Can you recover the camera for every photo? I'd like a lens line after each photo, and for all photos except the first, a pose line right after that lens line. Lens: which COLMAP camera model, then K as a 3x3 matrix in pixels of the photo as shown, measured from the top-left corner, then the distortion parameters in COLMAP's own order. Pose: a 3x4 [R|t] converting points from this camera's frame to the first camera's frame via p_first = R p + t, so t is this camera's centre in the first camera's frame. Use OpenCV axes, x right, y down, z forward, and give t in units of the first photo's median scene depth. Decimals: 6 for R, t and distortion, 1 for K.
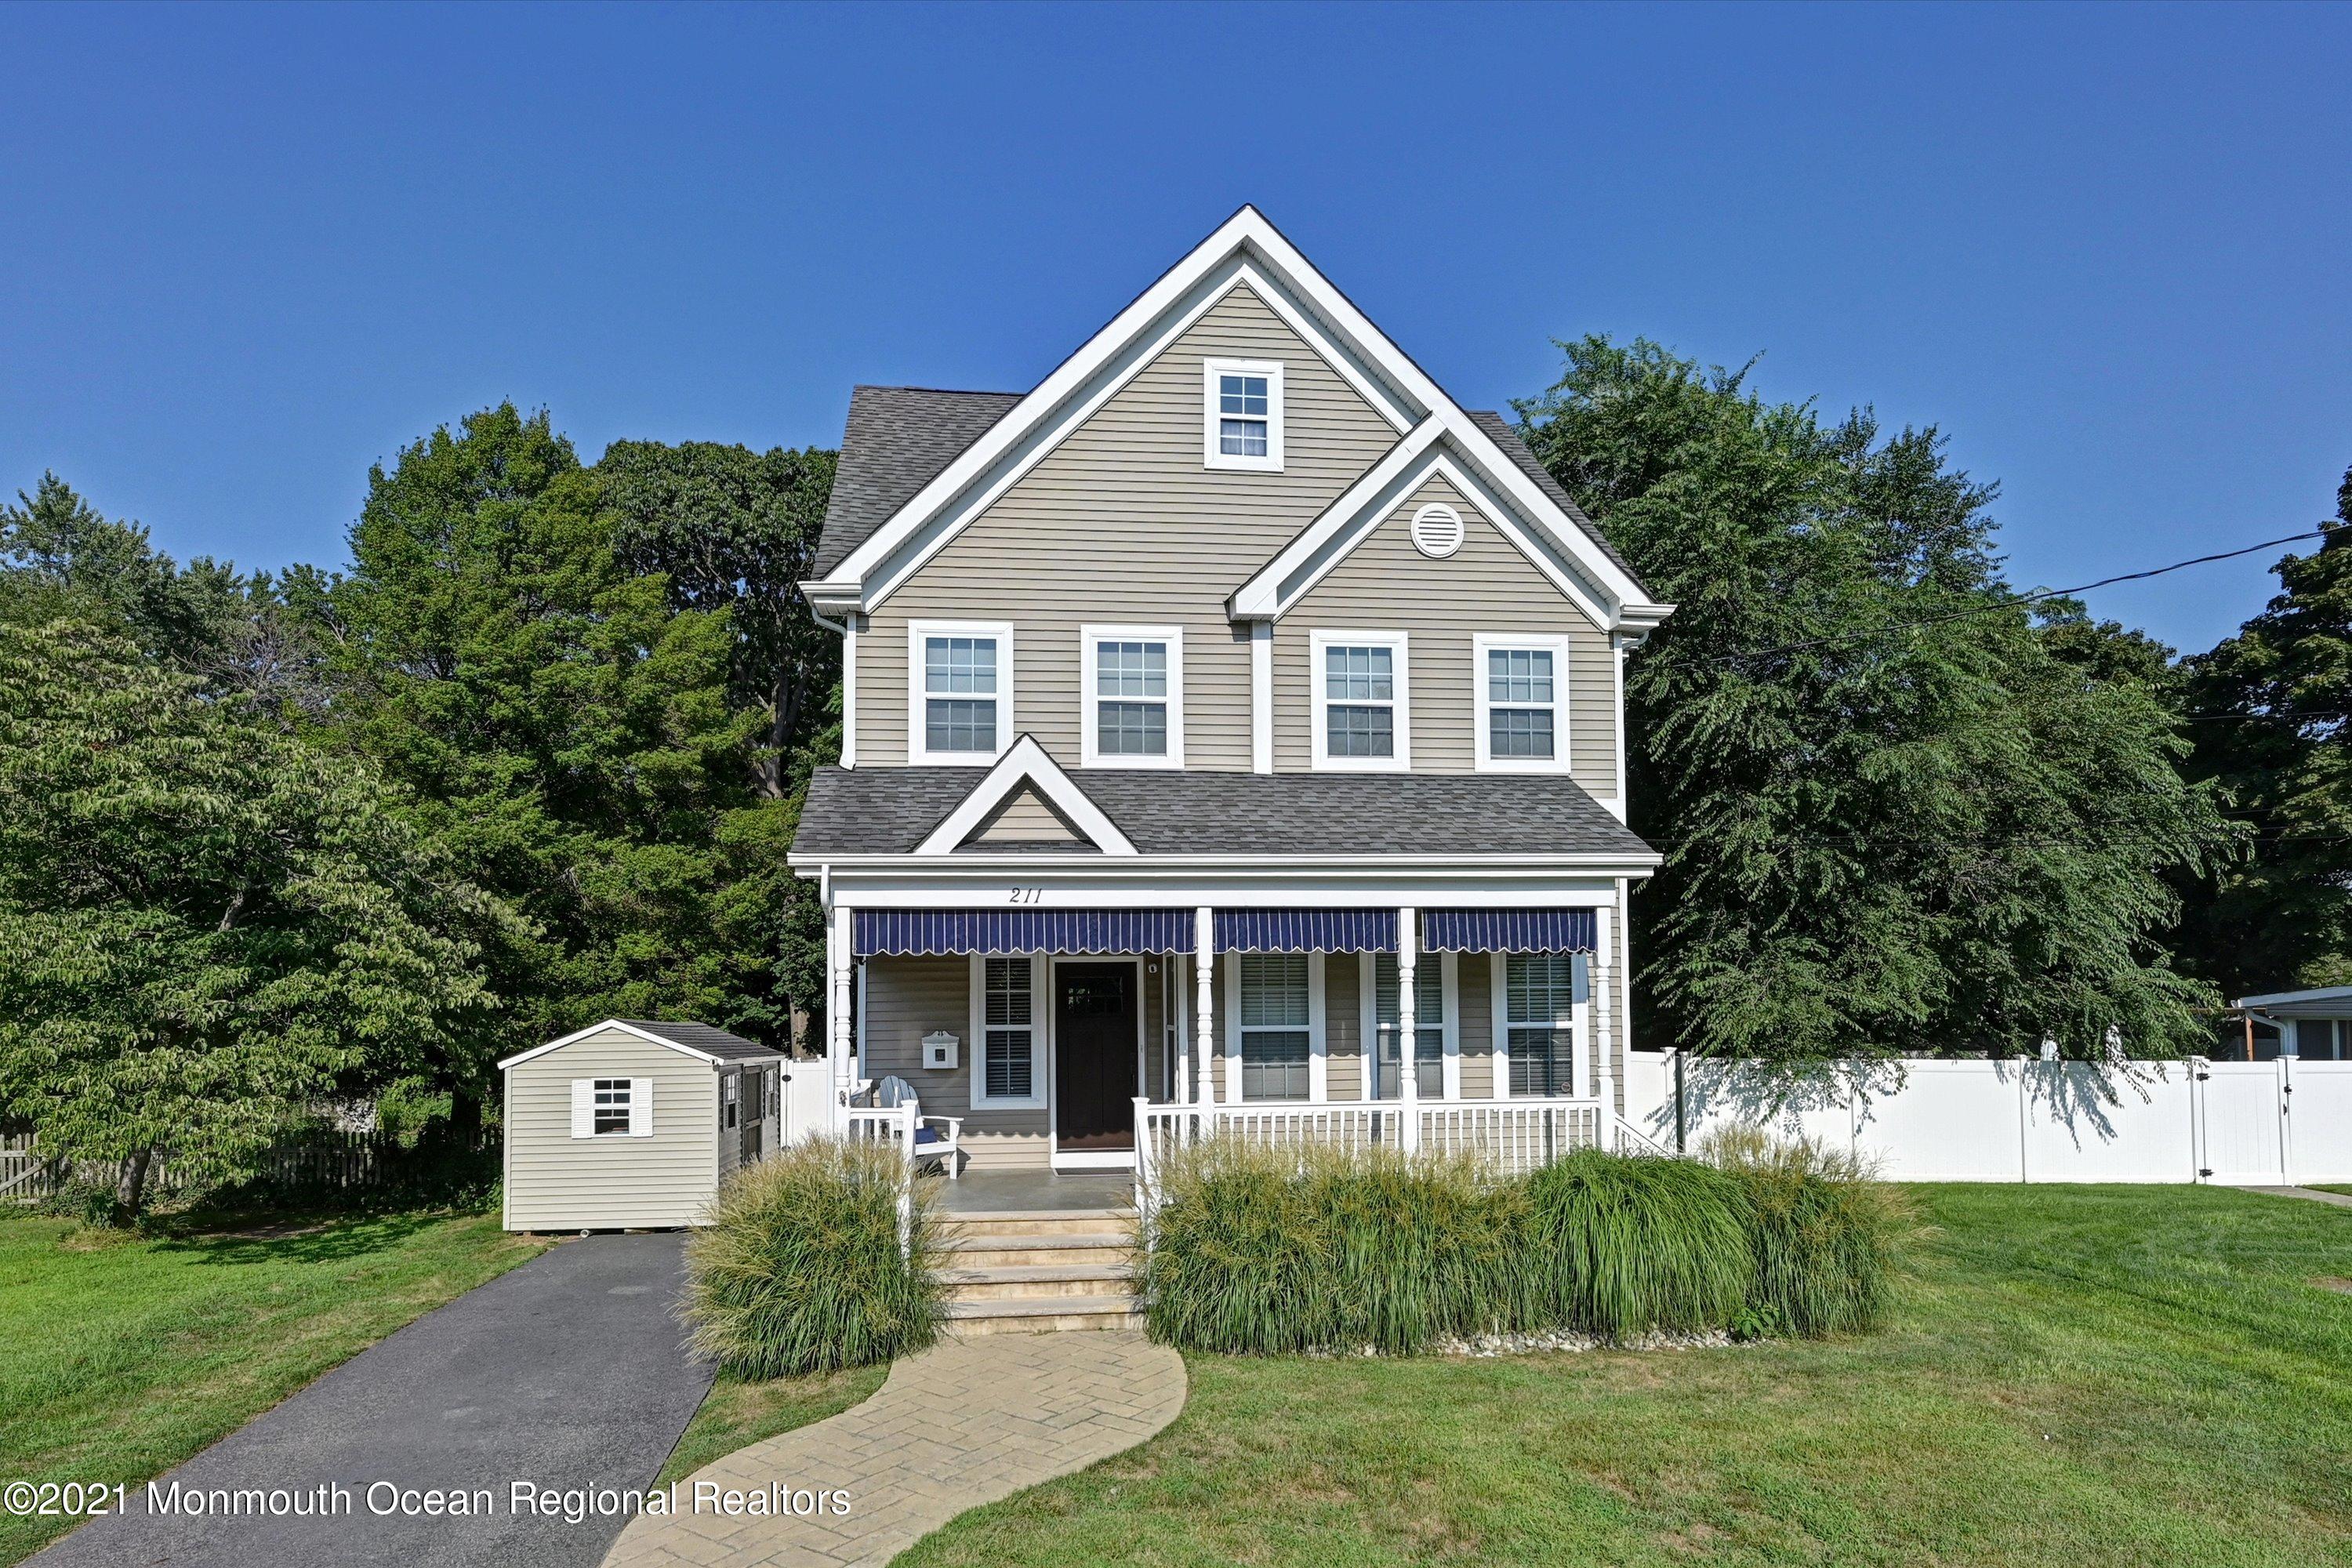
lens RADIAL K [[964.8, 0, 1122.2], [0, 964.8, 769.7], [0, 0, 1]] dist [-0.001591, -0.000075]
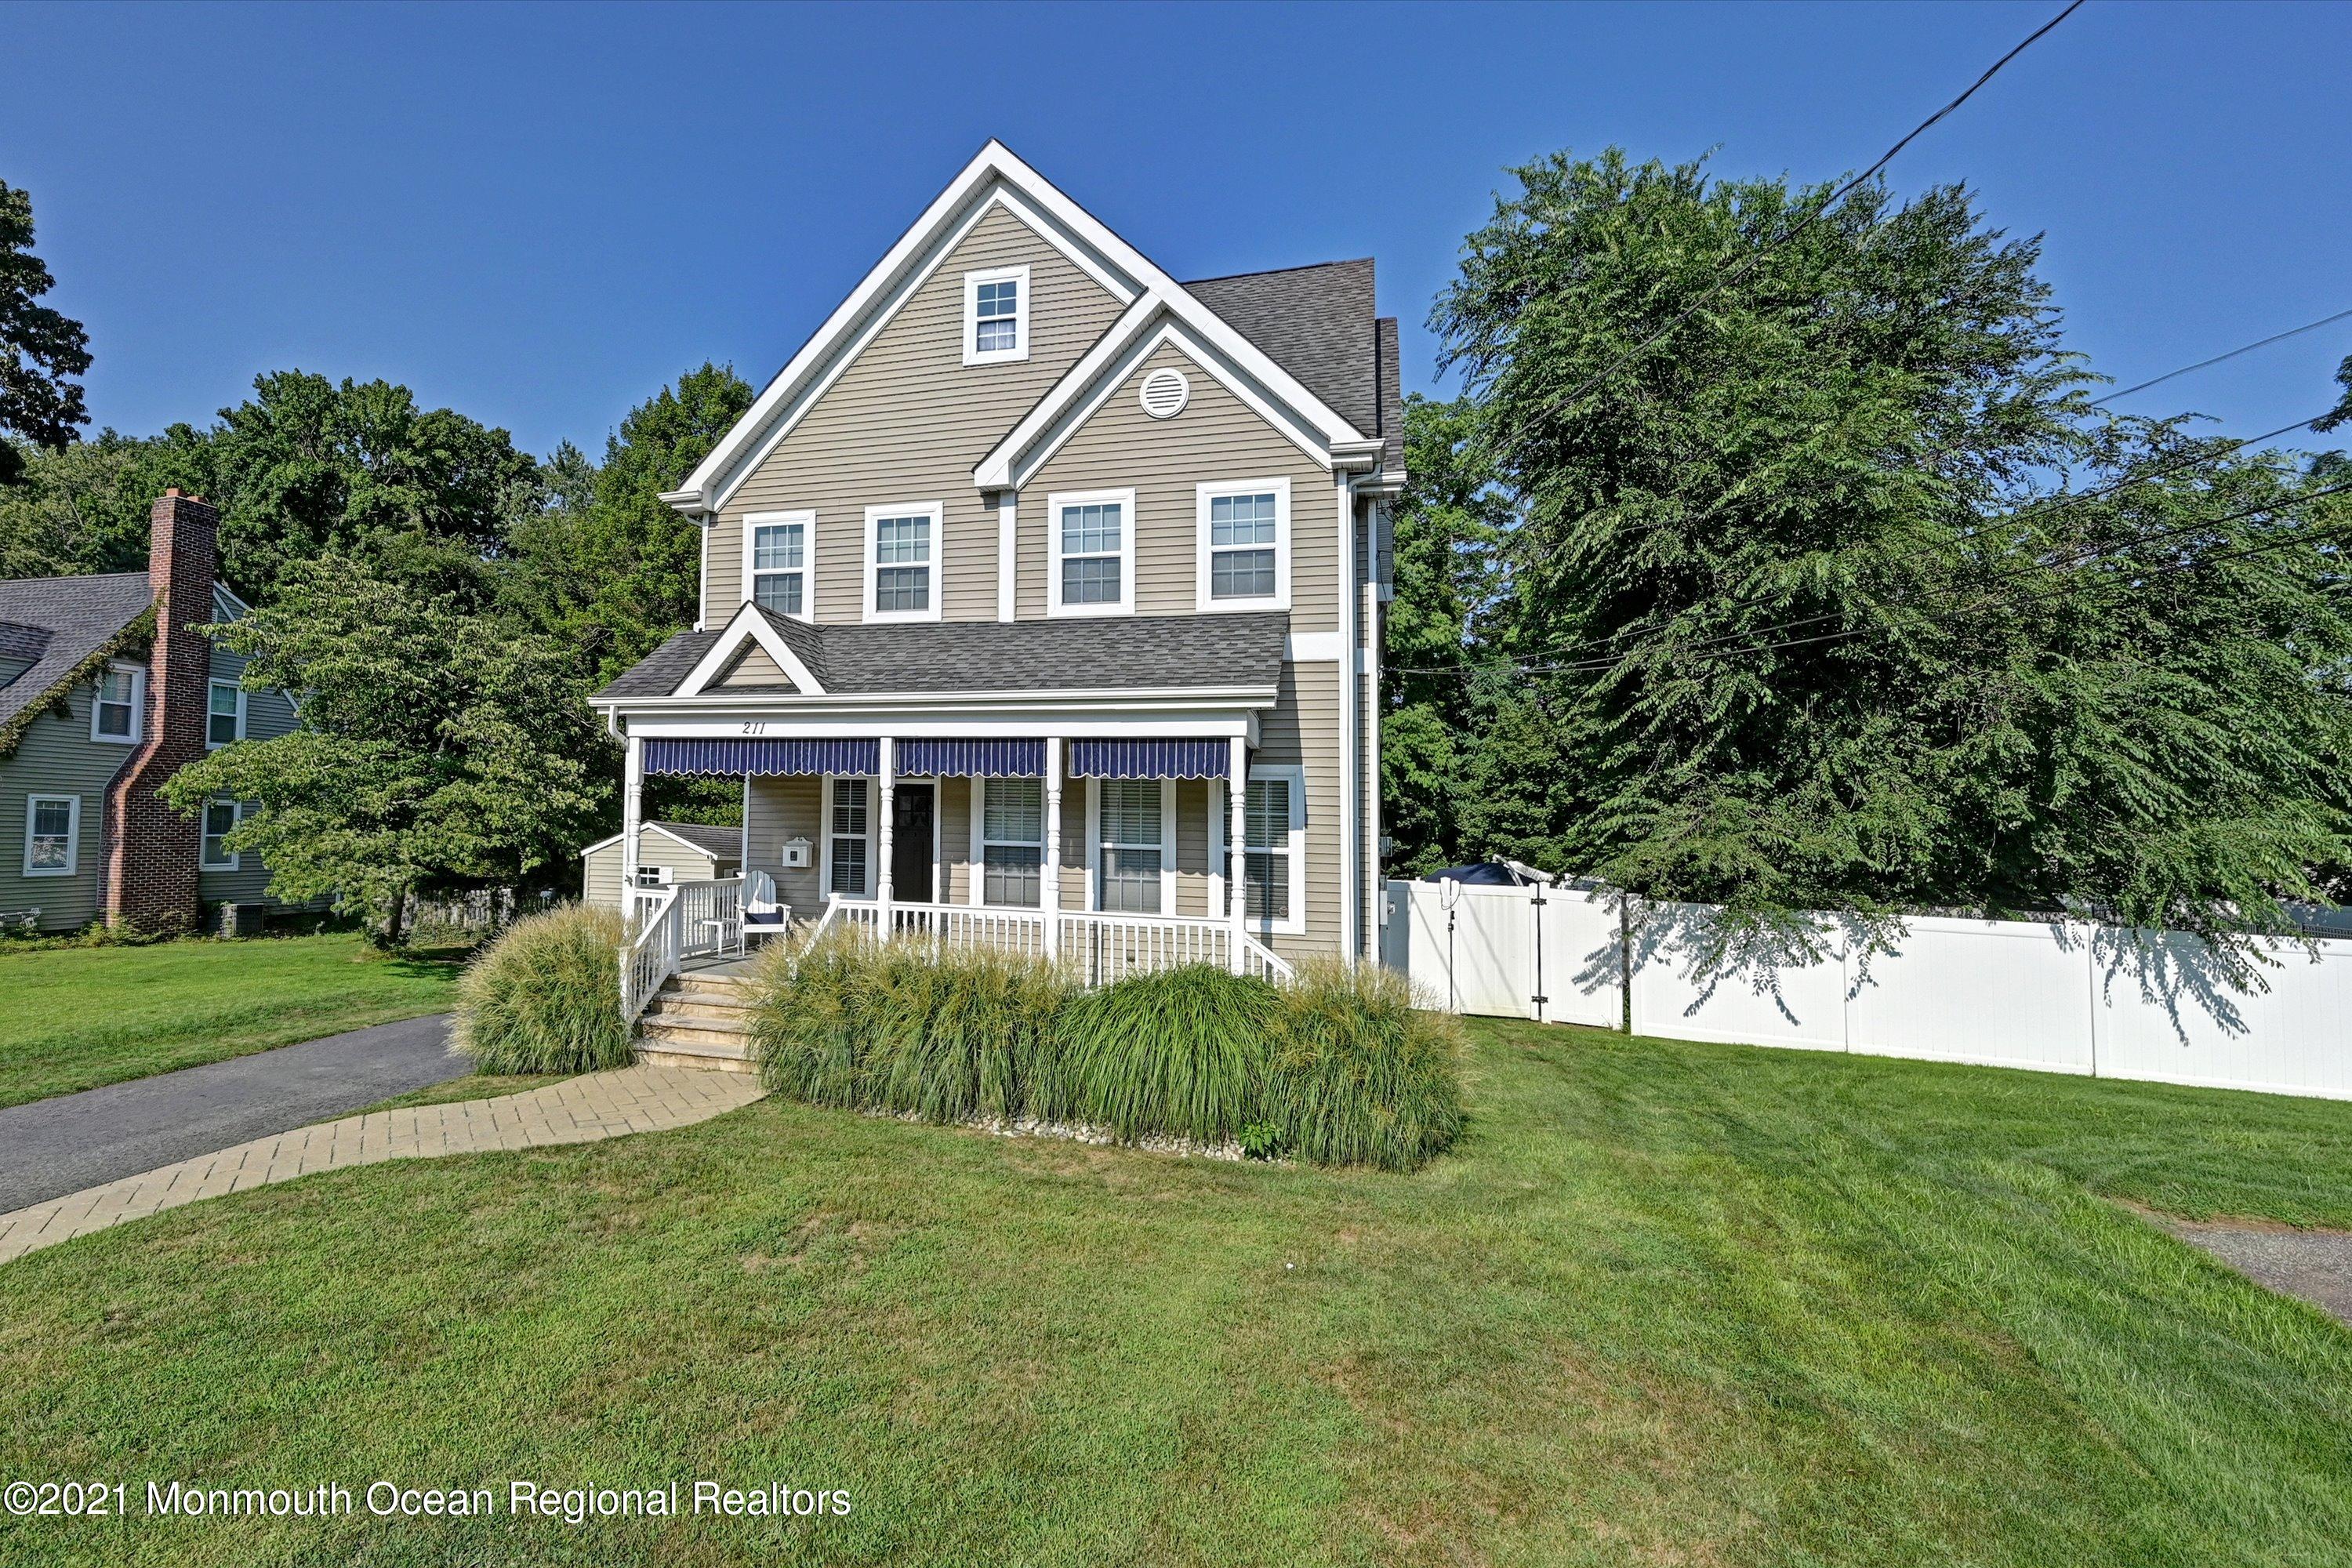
lens RADIAL K [[840.0, 0, 972.8], [0, 840.0, 601.8], [0, 0, 1]] dist [0.001421, 0.000135]
pose [[0.949266, -0.050394, -0.310410, 0.409257], [0.044290, 0.998662, -0.026685, 0.004920], [0.311340, 0.011583, 0.950228, 0.026977]]
